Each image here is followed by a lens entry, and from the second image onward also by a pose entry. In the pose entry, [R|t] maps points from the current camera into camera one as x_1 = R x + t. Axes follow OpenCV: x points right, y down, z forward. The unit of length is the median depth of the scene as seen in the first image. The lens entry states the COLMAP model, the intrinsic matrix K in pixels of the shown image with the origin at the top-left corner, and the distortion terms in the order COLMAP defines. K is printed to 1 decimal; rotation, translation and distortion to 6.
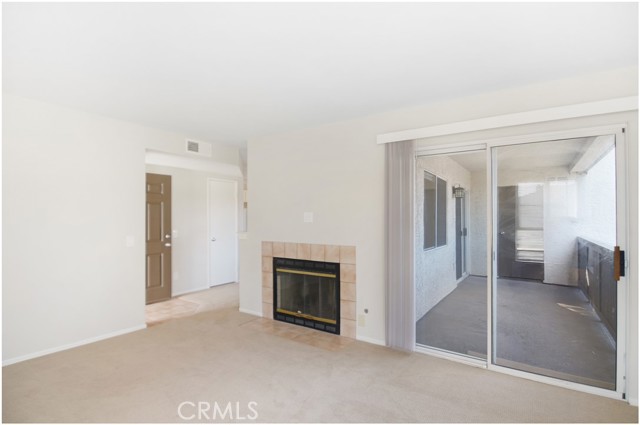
lens RADIAL K [[304.3, 0, 321.1], [0, 304.3, 212.3], [0, 0, 1]] dist [0.006032, -0.000173]
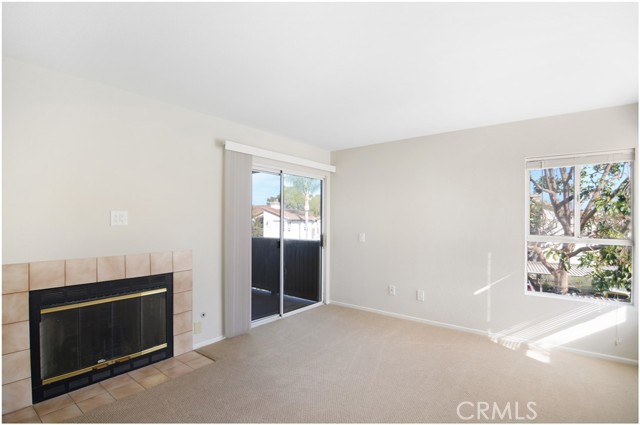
lens RADIAL K [[304.3, 0, 323.2], [0, 304.3, 223.3], [0, 0, 1]] dist [0.006032, -0.000173]
pose [[0.102366, -0.005064, 0.994734, -0.724872], [-0.018511, 0.999804, 0.006995, 0.016587], [-0.994575, -0.019130, 0.102252, 0.491497]]
